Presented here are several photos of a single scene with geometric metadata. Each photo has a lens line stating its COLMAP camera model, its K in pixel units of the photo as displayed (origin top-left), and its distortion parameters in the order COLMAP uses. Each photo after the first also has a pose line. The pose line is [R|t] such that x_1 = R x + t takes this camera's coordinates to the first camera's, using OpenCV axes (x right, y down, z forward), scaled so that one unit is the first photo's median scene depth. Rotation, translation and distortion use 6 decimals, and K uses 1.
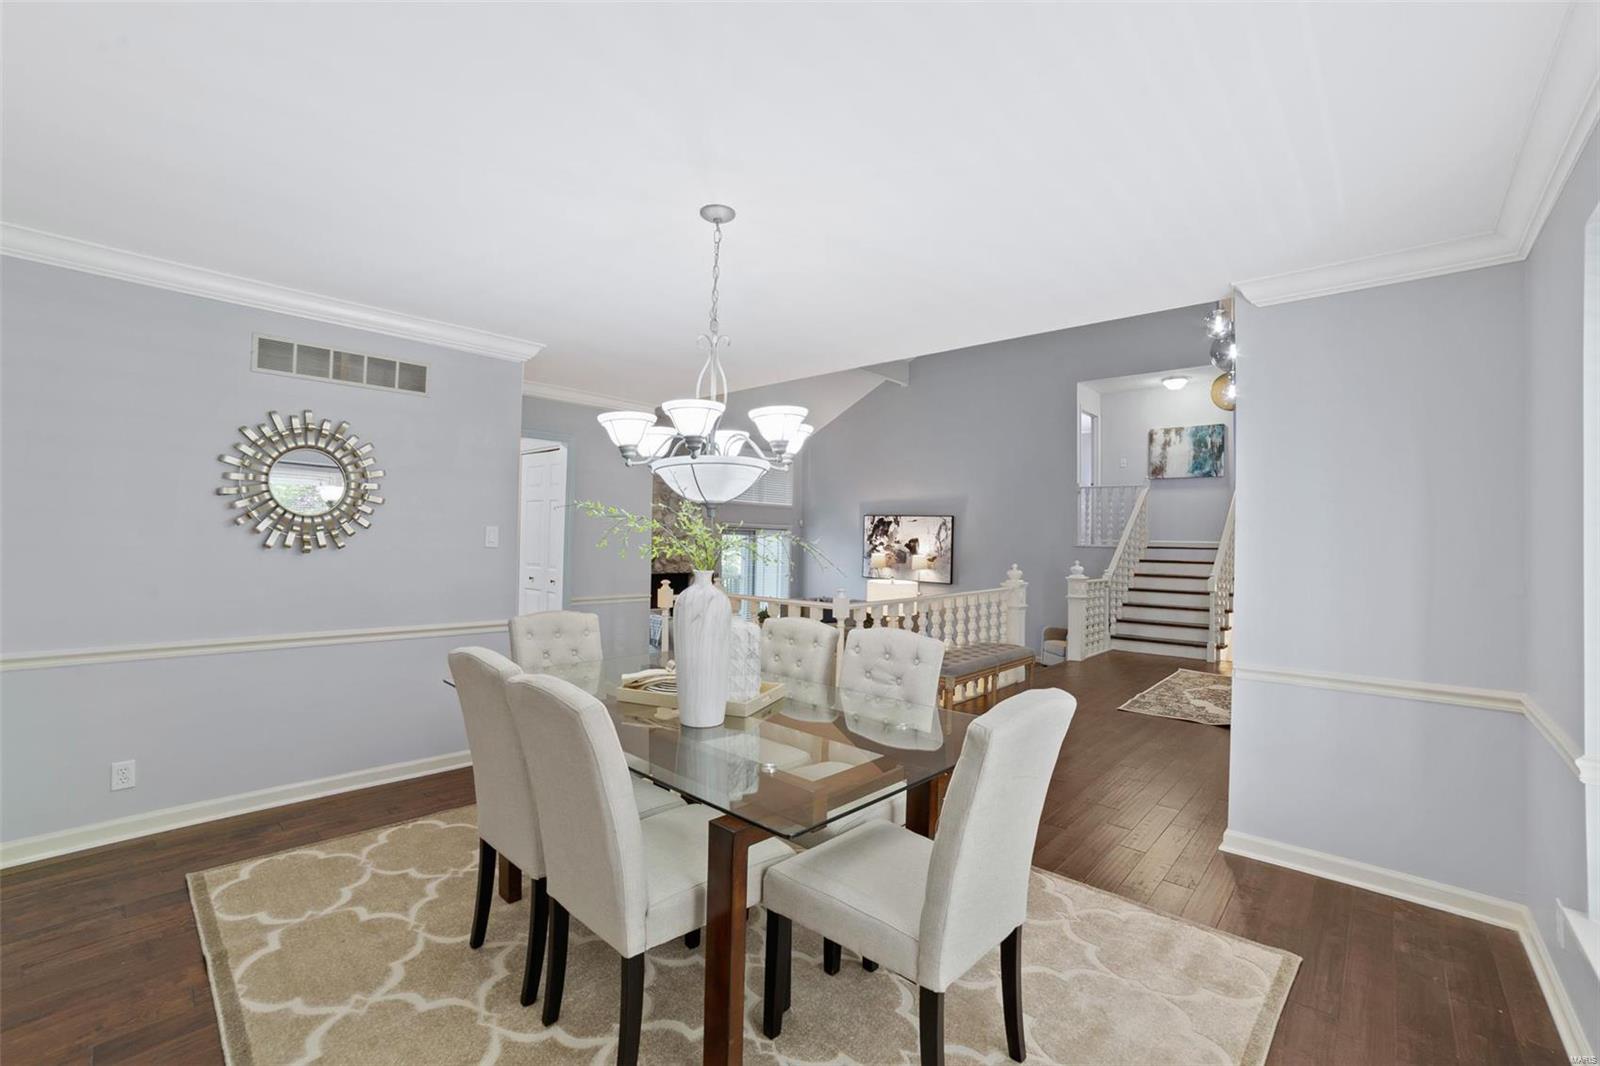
lens RADIAL K [[666.4, 0, 798.8], [0, 666.4, 511.1], [0, 0, 1]] dist [-0.064822, -0.000068]
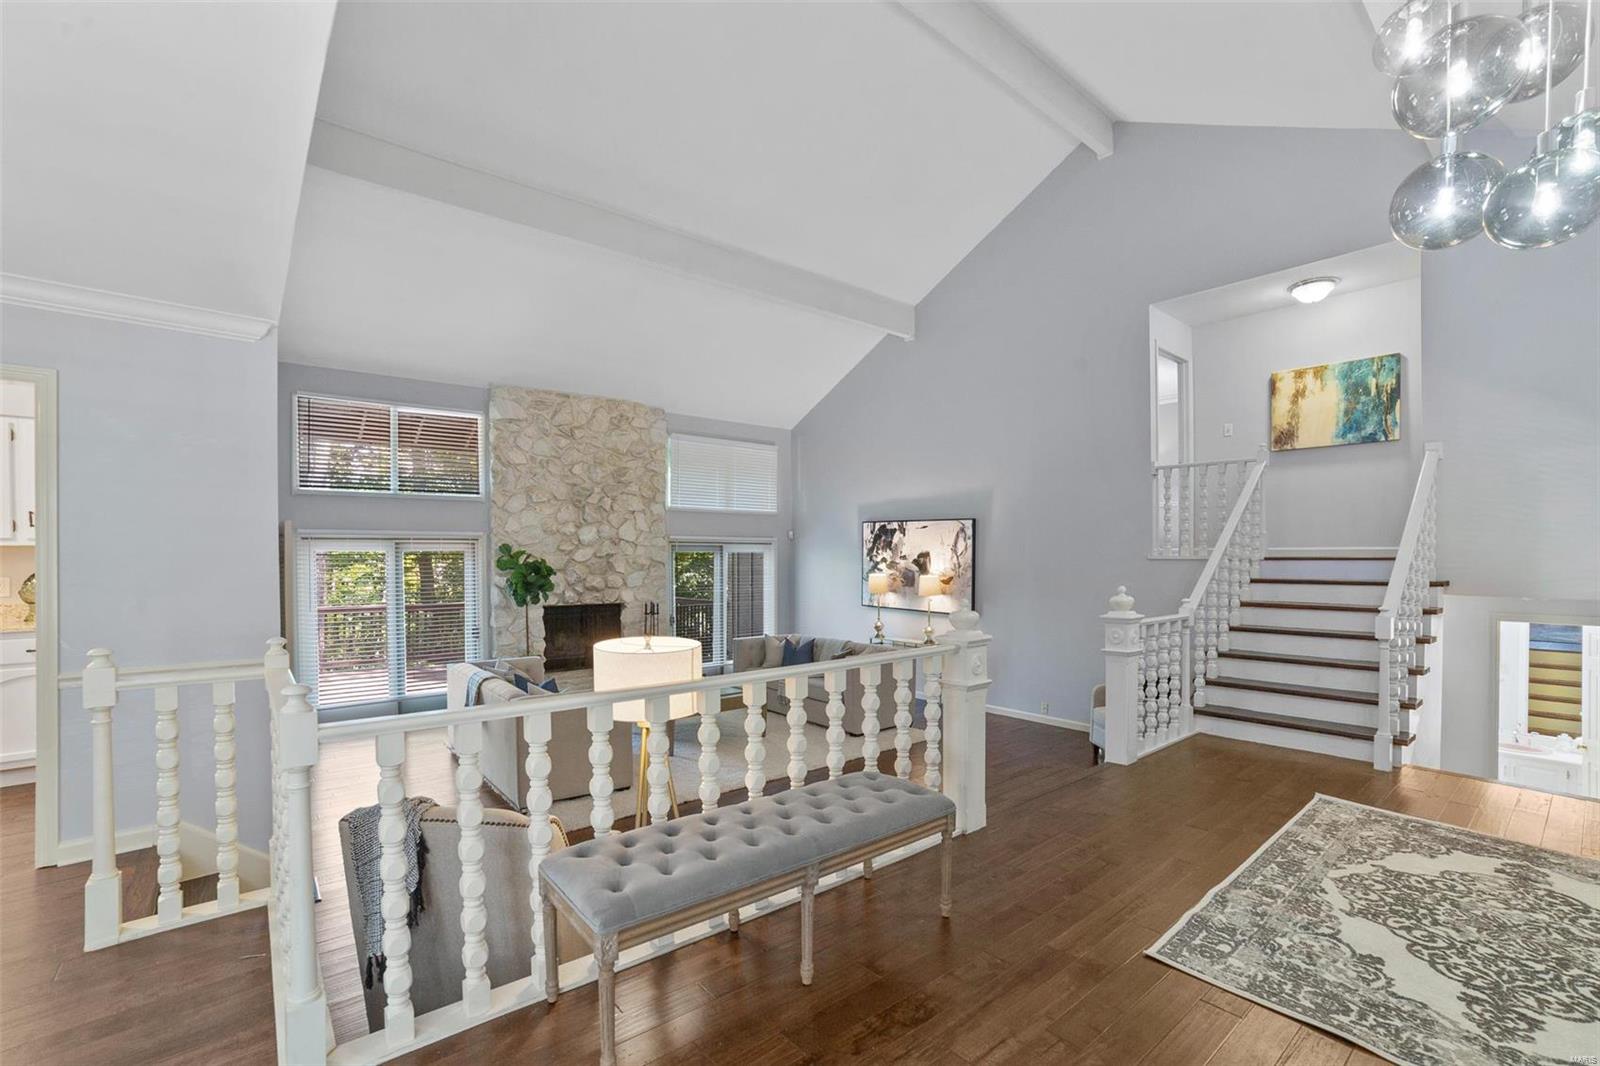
lens RADIAL K [[700.8, 0, 802.5], [0, 700.8, 556.1], [0, 0, 1]] dist [-0.072507, 0.022380]
pose [[0.991559, -0.020816, -0.127975, 0.148203], [0.026026, 0.998894, 0.039170, 0.013475], [0.127018, -0.042170, 0.991004, 0.250162]]
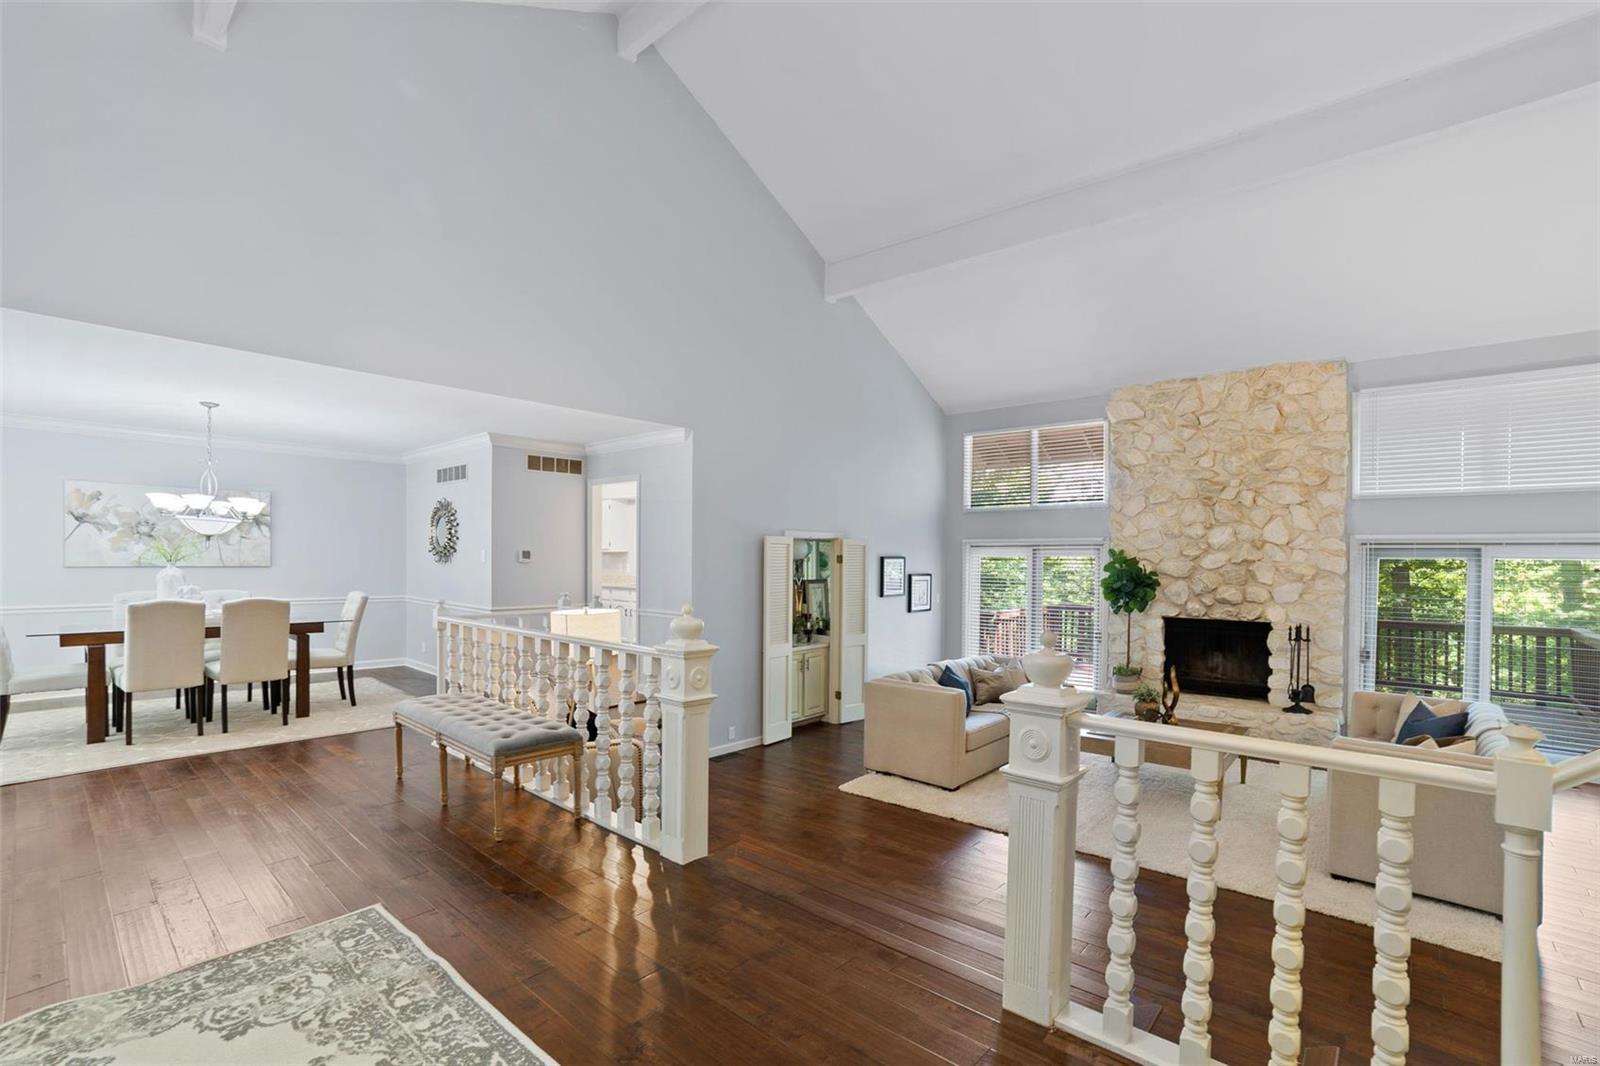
lens RADIAL K [[700.8, 0, 802.5], [0, 700.8, 556.1], [0, 0, 1]] dist [-0.072507, 0.022380]
pose [[0.042861, -0.022214, -0.998834, 0.442609], [0.032326, 0.999260, -0.020837, 0.032865], [0.998558, -0.031395, 0.043547, 0.577849]]
